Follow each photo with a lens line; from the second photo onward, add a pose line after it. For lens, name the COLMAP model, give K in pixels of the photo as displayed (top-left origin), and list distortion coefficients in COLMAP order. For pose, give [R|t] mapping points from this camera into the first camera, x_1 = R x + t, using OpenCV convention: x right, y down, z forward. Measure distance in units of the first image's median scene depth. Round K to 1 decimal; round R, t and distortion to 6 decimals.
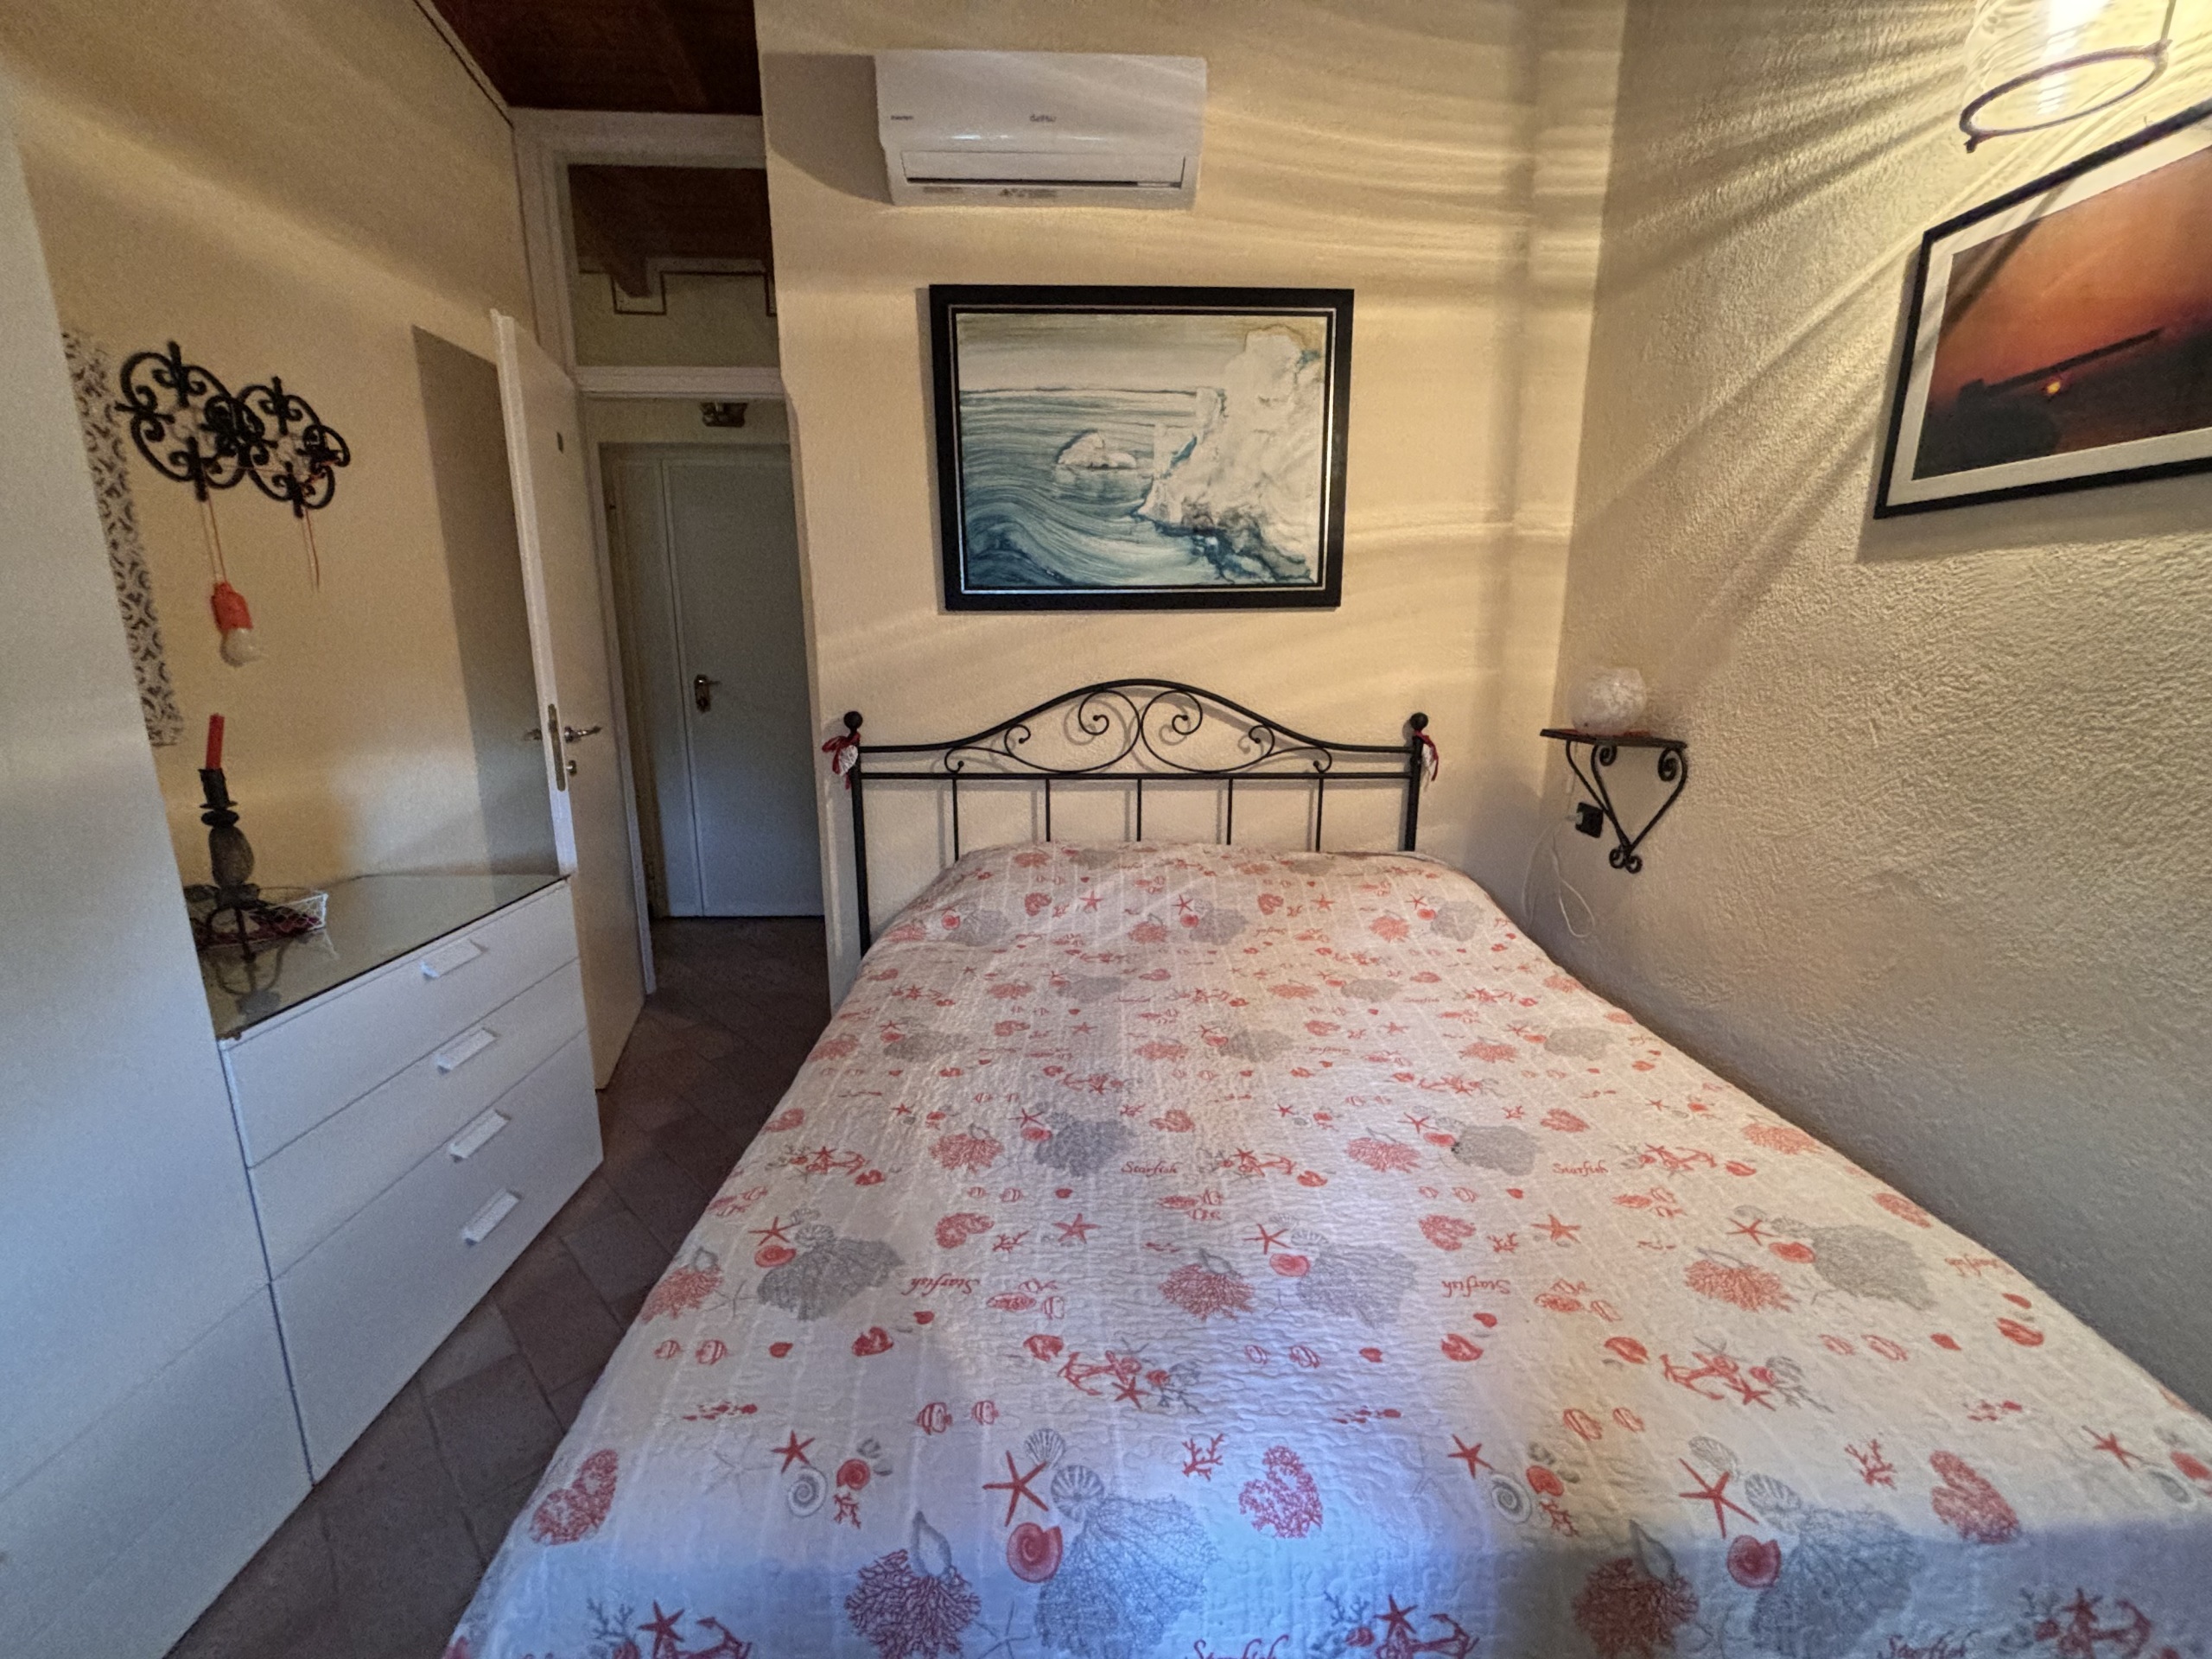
lens RADIAL K [[891.5, 0, 1106.4], [0, 891.5, 831.1], [0, 0, 1]] dist [0.001213, 0.000231]
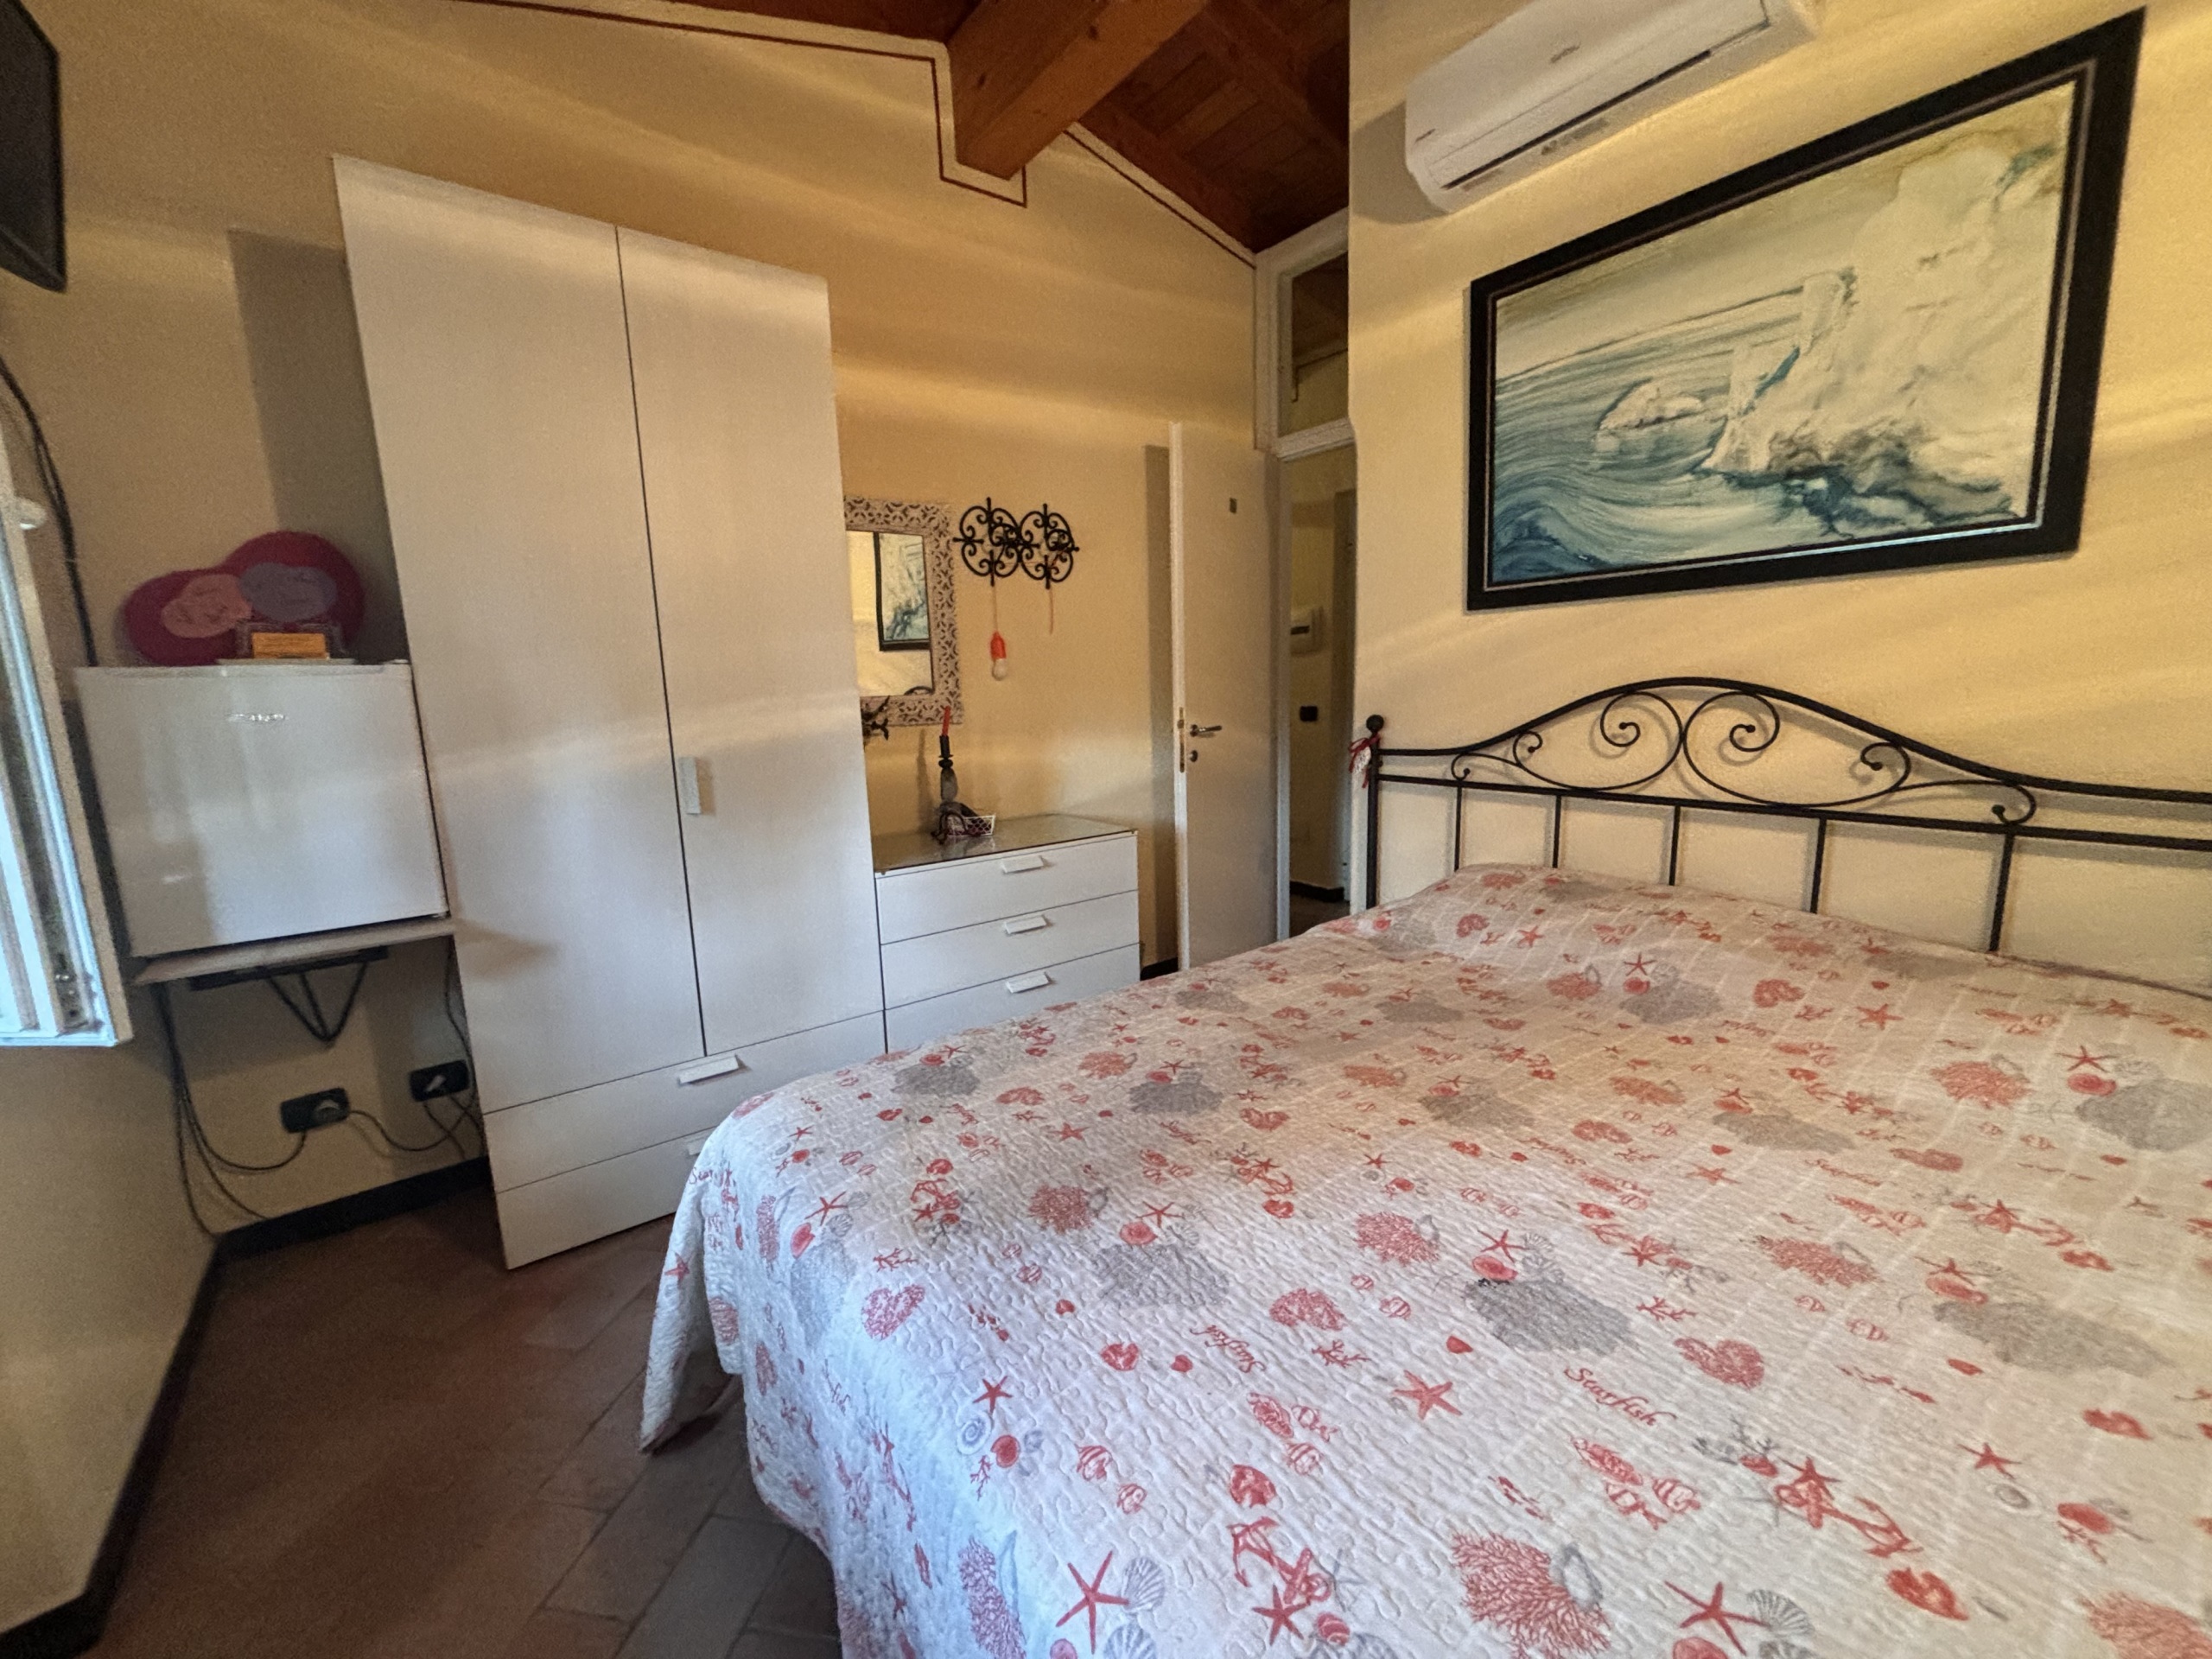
lens RADIAL K [[891.5, 0, 1105.3], [0, 891.5, 829.8], [0, 0, 1]] dist [0.001213, 0.000231]
pose [[0.569120, 0.117138, -0.813868, 0.485626], [-0.137076, 0.989466, 0.046558, -0.006853], [0.810748, 0.085065, 0.579182, 0.172398]]
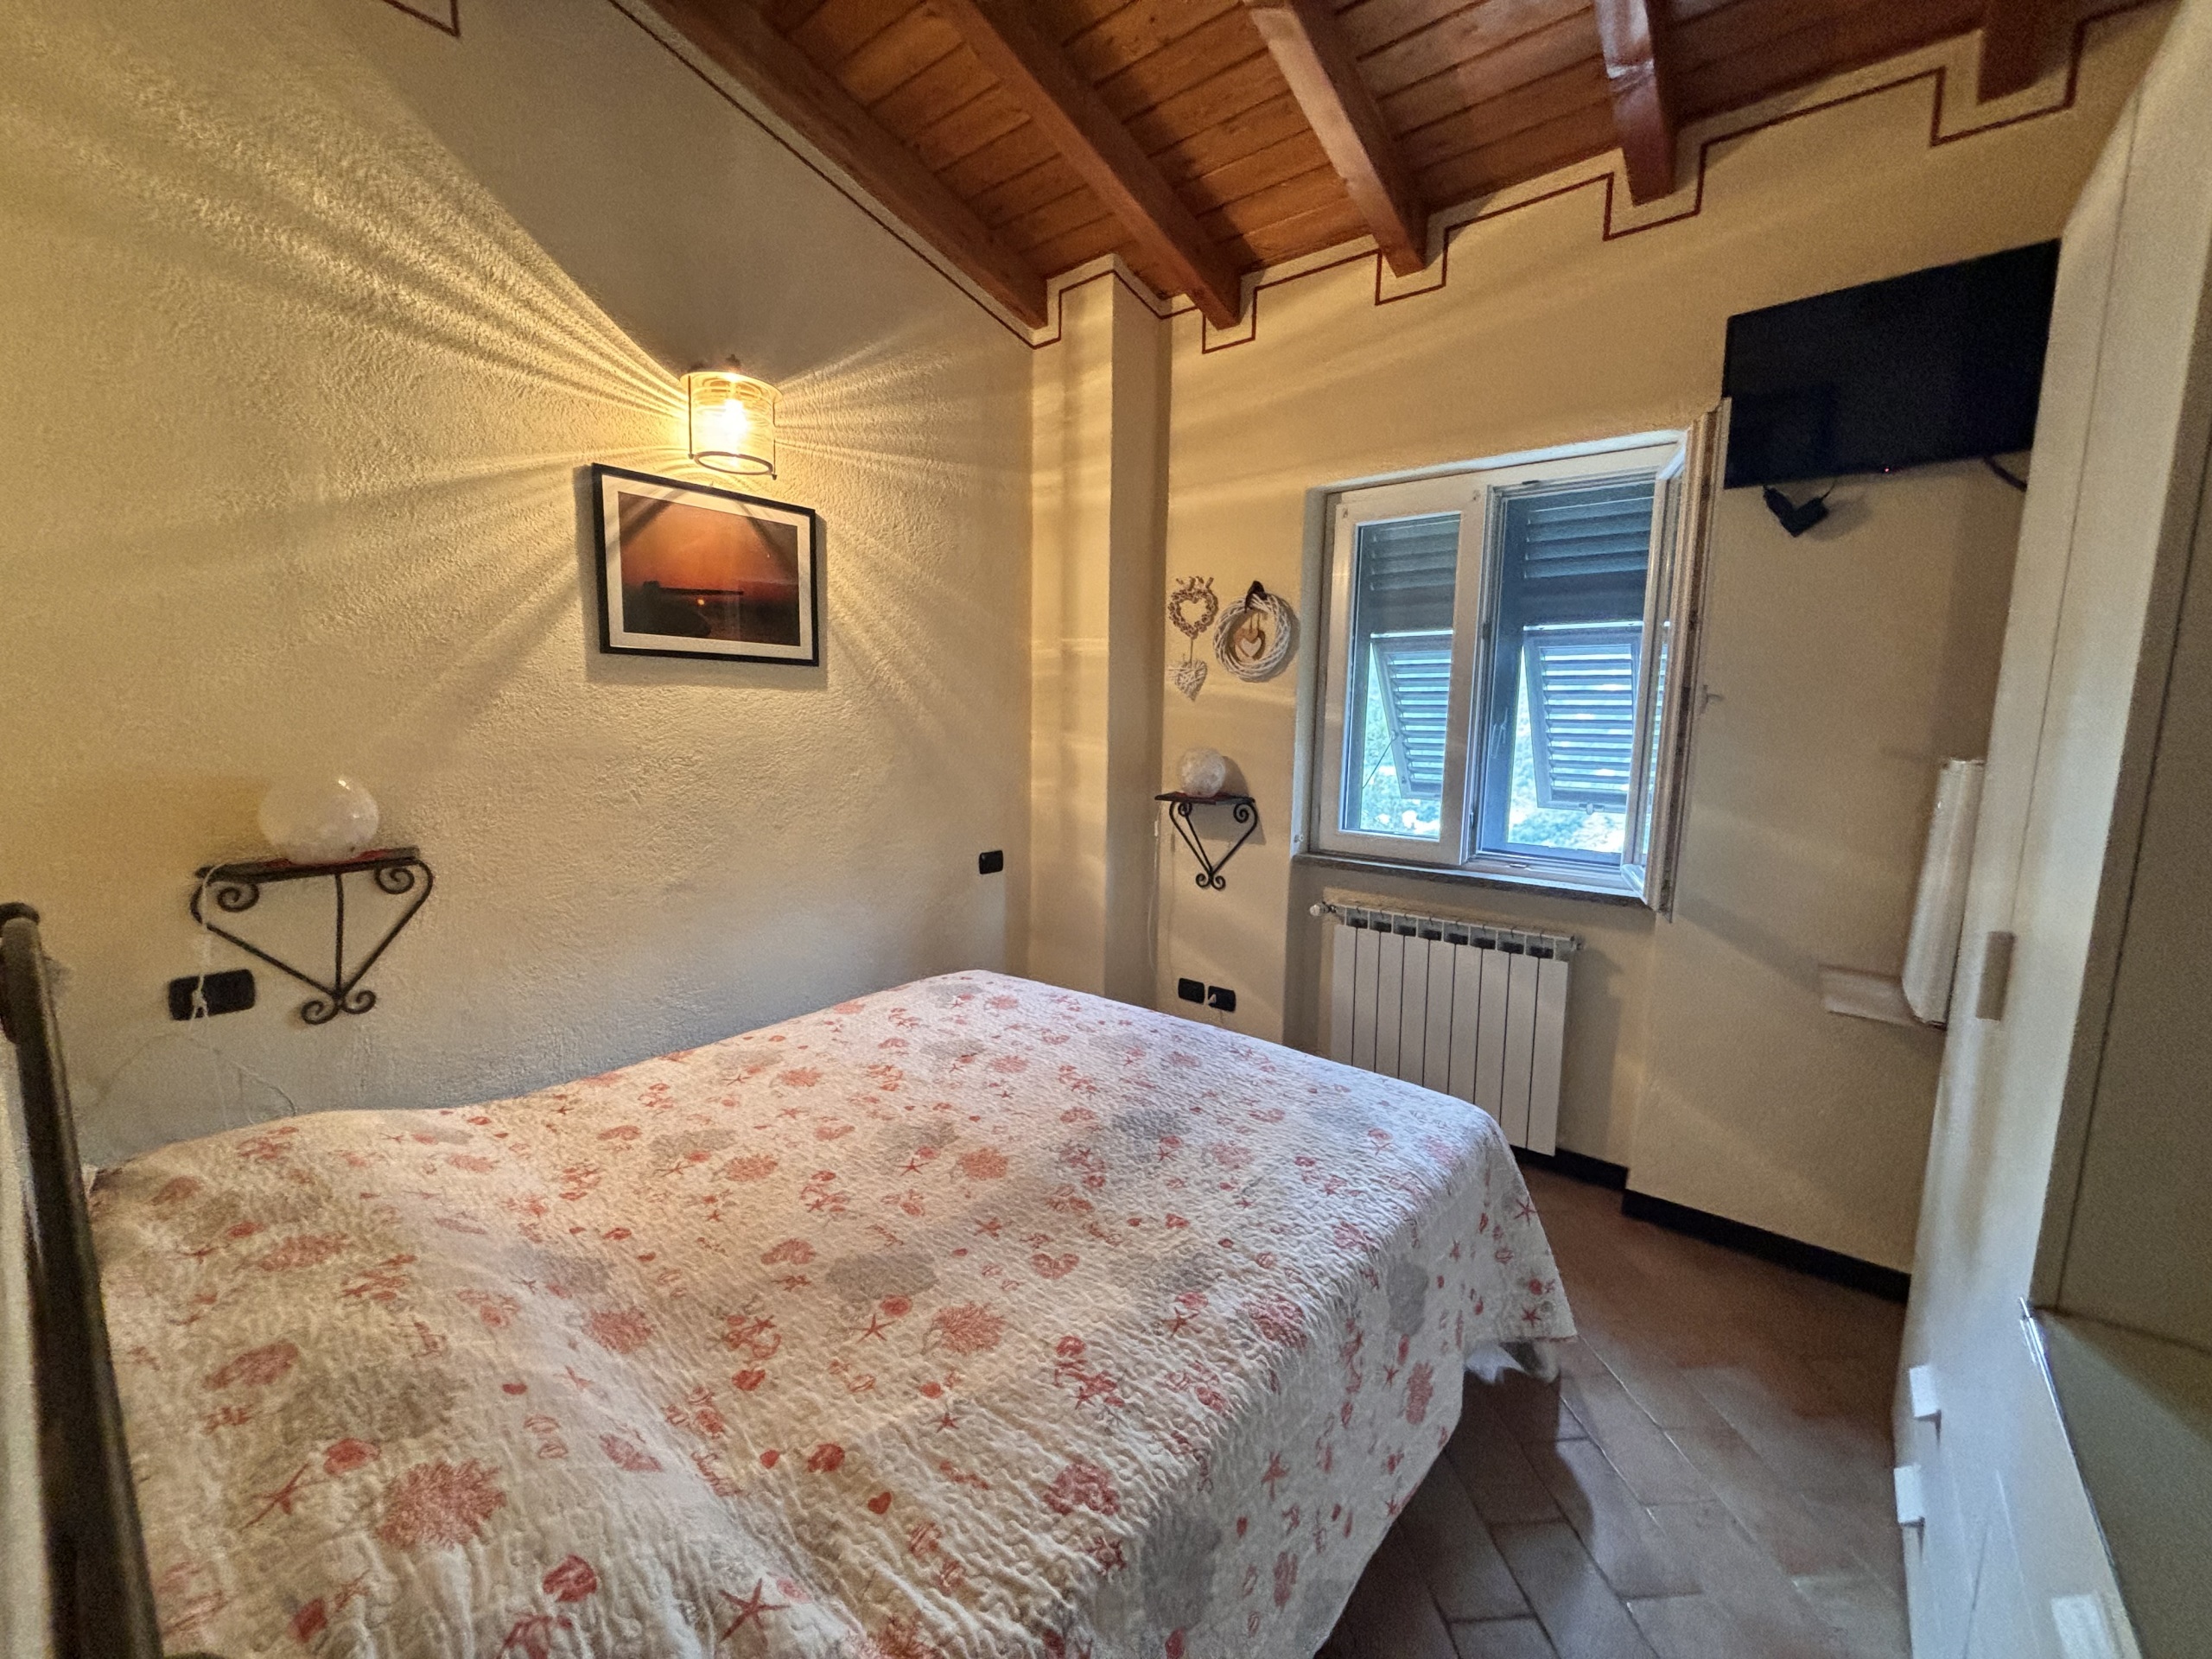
lens RADIAL K [[891.5, 0, 1105.4], [0, 891.5, 829.7], [0, 0, 1]] dist [0.001213, 0.000231]
pose [[-0.748499, -0.099956, 0.655559, -0.508458], [0.124725, 0.949711, 0.287215, -0.293076], [-0.651301, 0.296745, -0.698391, 1.162115]]
